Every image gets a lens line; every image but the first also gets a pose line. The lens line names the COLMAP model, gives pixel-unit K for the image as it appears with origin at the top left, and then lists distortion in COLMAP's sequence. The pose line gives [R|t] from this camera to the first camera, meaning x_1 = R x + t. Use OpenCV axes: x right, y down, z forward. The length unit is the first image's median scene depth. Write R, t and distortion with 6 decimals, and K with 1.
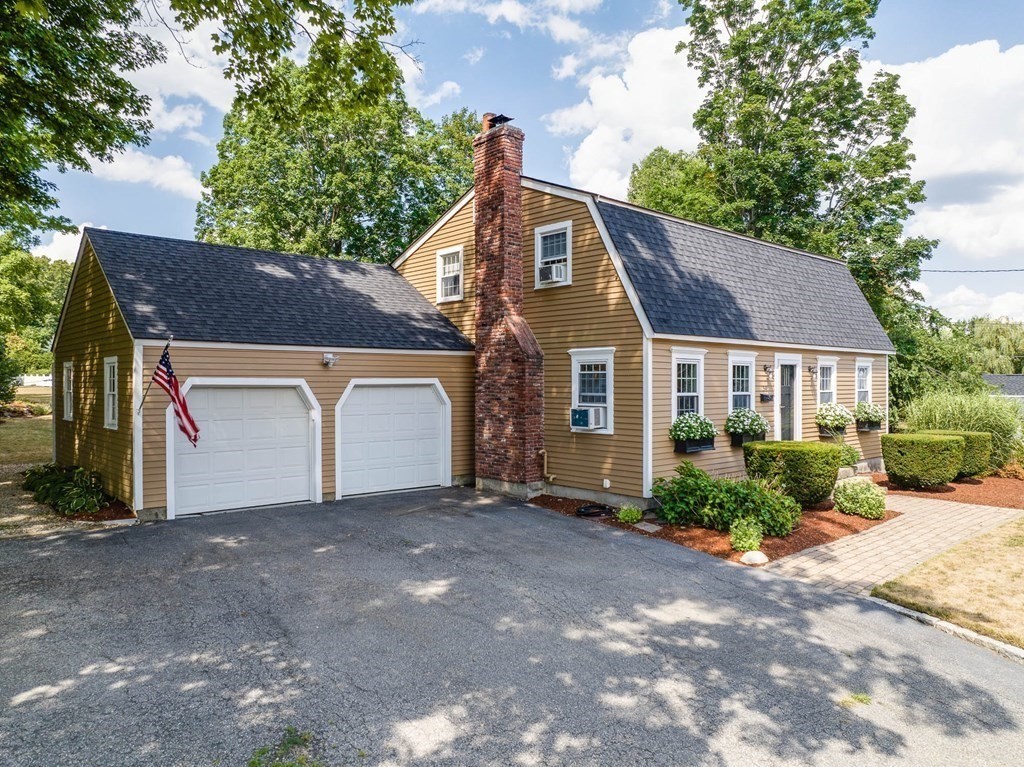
lens RADIAL K [[732.1, 0, 512.7], [0, 732.1, 382.5], [0, 0, 1]] dist [-0.023342, -0.006433]
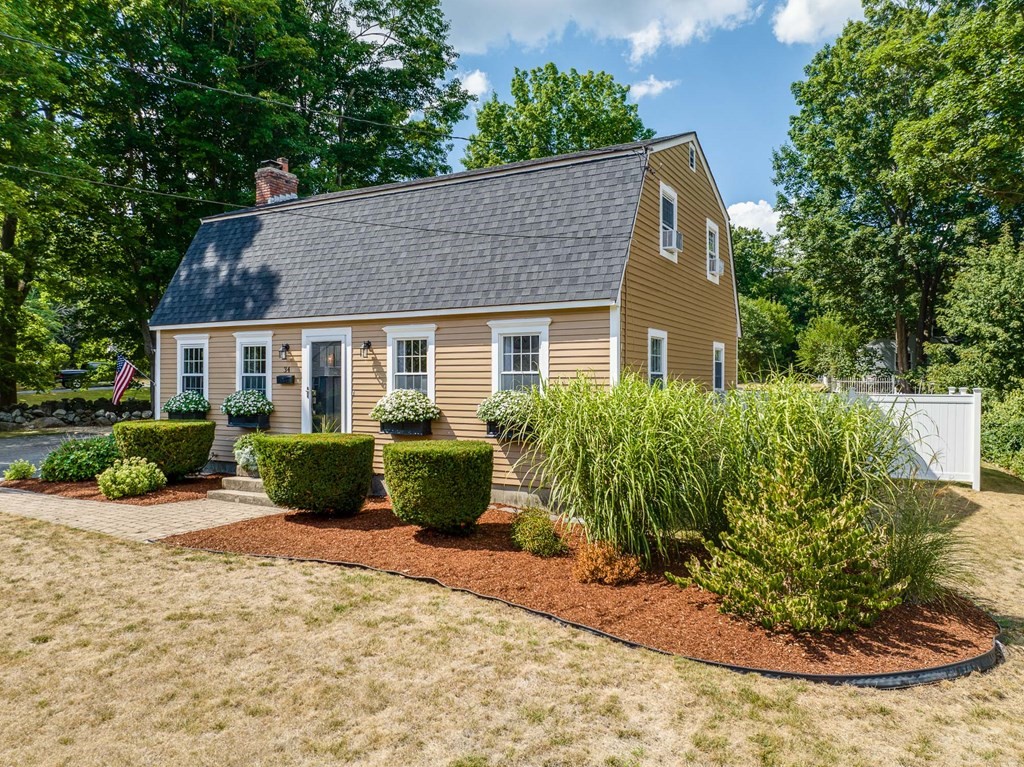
lens RADIAL K [[732.1, 0, 511.5], [0, 732.1, 385.8], [0, 0, 1]] dist [-0.023342, -0.006433]
pose [[0.312365, 0.006421, -0.949941, 1.366083], [-0.003962, 0.999977, 0.005456, 0.023302], [0.949954, 0.002060, 0.312383, 1.019892]]
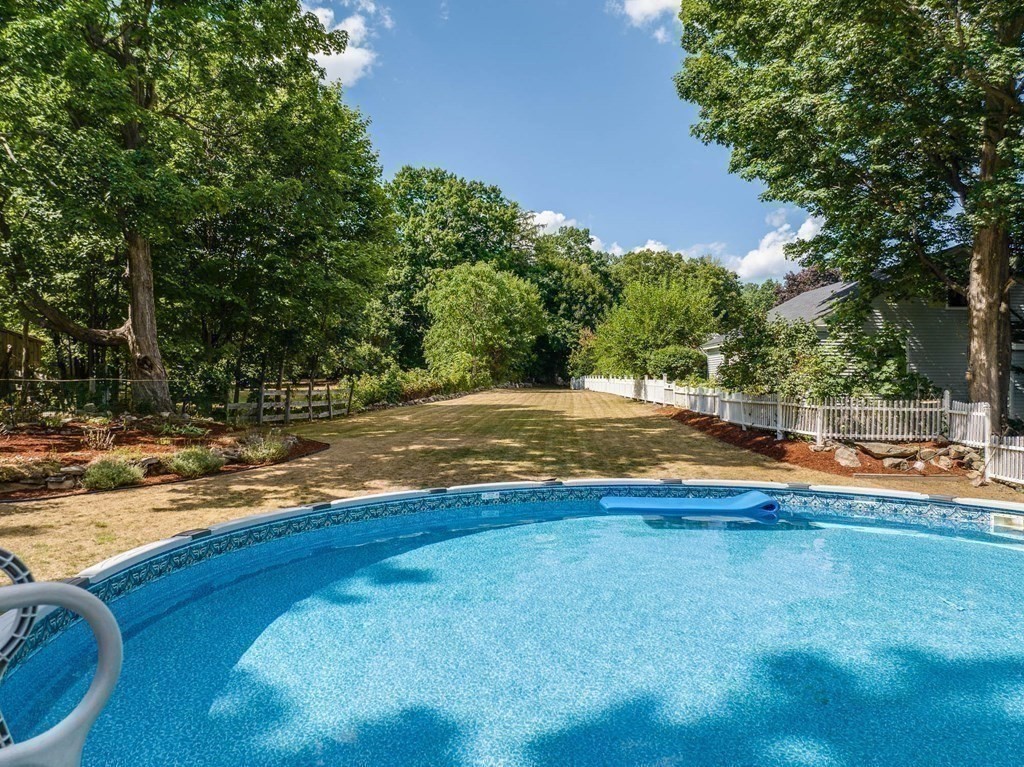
lens RADIAL K [[732.1, 0, 511.8], [0, 732.1, 383.6], [0, 0, 1]] dist [-0.023342, -0.006433]
pose [[0.655200, 0.005054, -0.755439, -0.733016], [-0.007507, 0.999972, 0.000180, -0.014101], [0.755418, 0.005553, 0.655219, 2.210346]]
